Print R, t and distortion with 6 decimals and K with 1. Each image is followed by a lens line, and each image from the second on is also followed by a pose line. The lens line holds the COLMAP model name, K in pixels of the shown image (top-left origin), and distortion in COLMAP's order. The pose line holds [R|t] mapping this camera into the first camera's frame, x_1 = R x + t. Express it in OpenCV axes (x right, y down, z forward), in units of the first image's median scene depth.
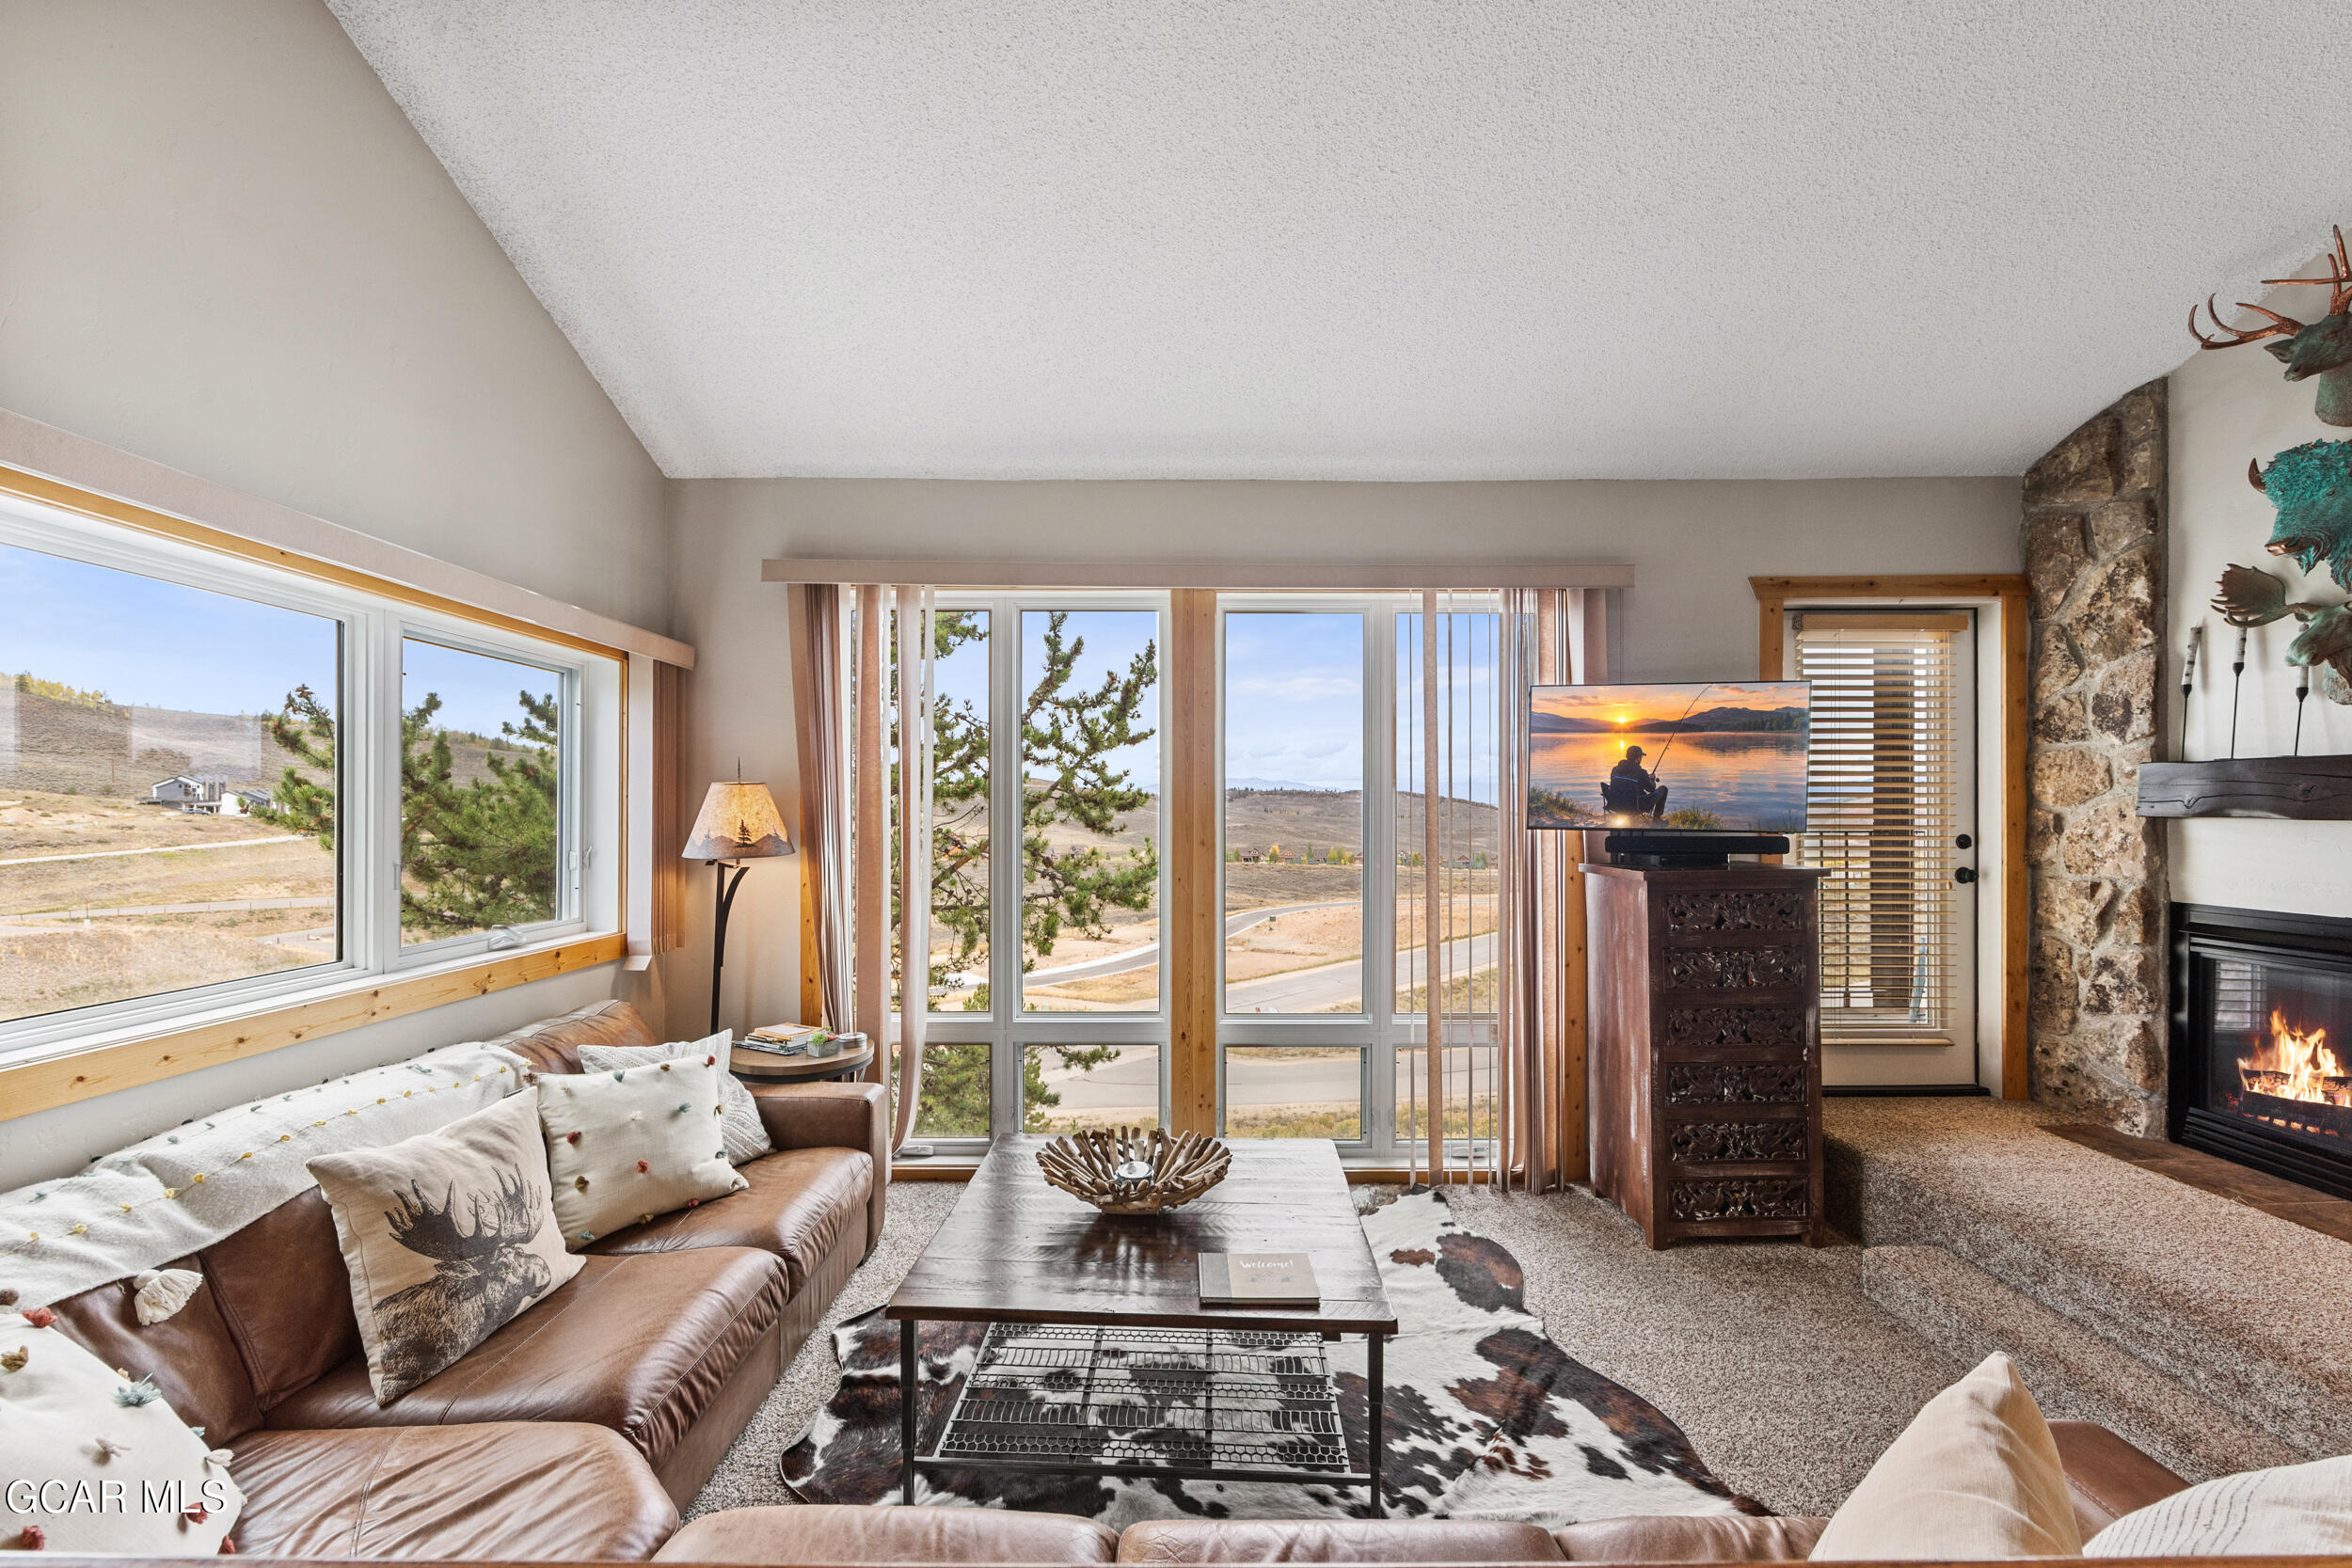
lens RADIAL K [[927.5, 0, 1176.4], [0, 927.5, 808.9], [0, 0, 1]] dist [-0.000942, -0.001207]
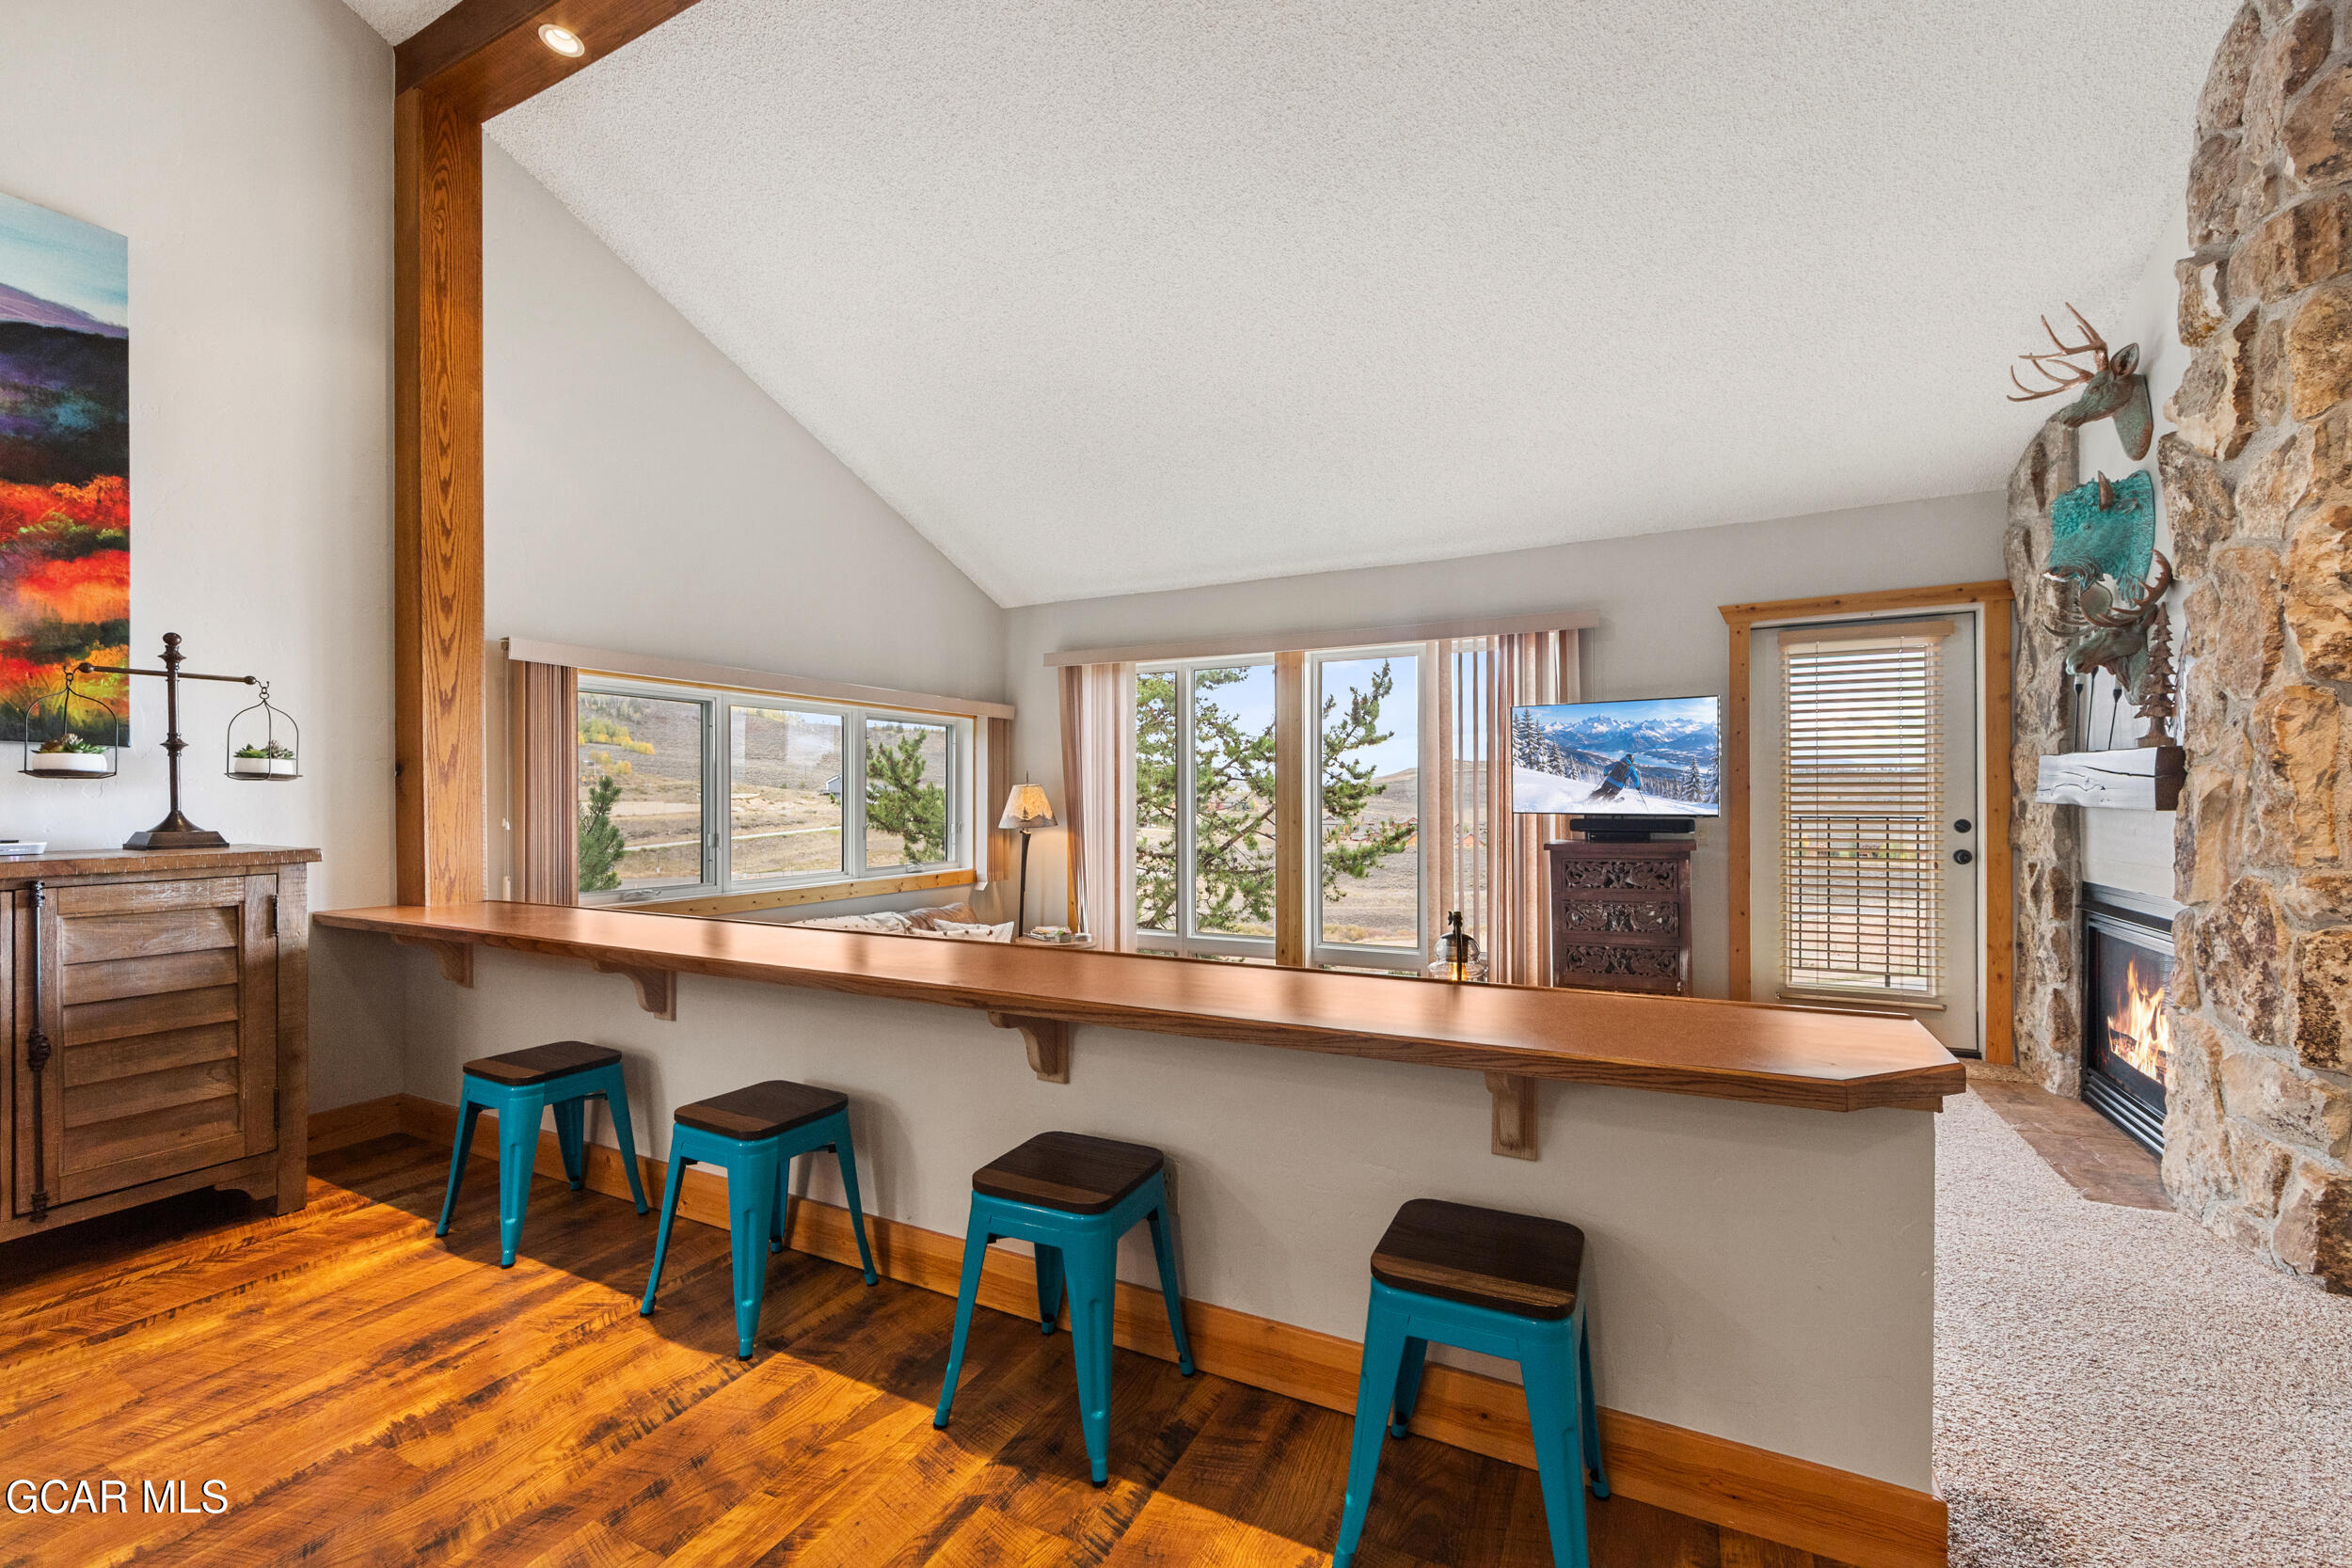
lens RADIAL K [[927.5, 0, 1197.6], [0, 927.5, 802.4], [0, 0, 1]] dist [-0.000942, -0.001207]
pose [[0.890732, -0.001670, -0.454526, 0.636396], [0.006355, 0.999941, 0.008778, -0.008680], [0.454484, -0.010707, 0.890690, -0.461785]]
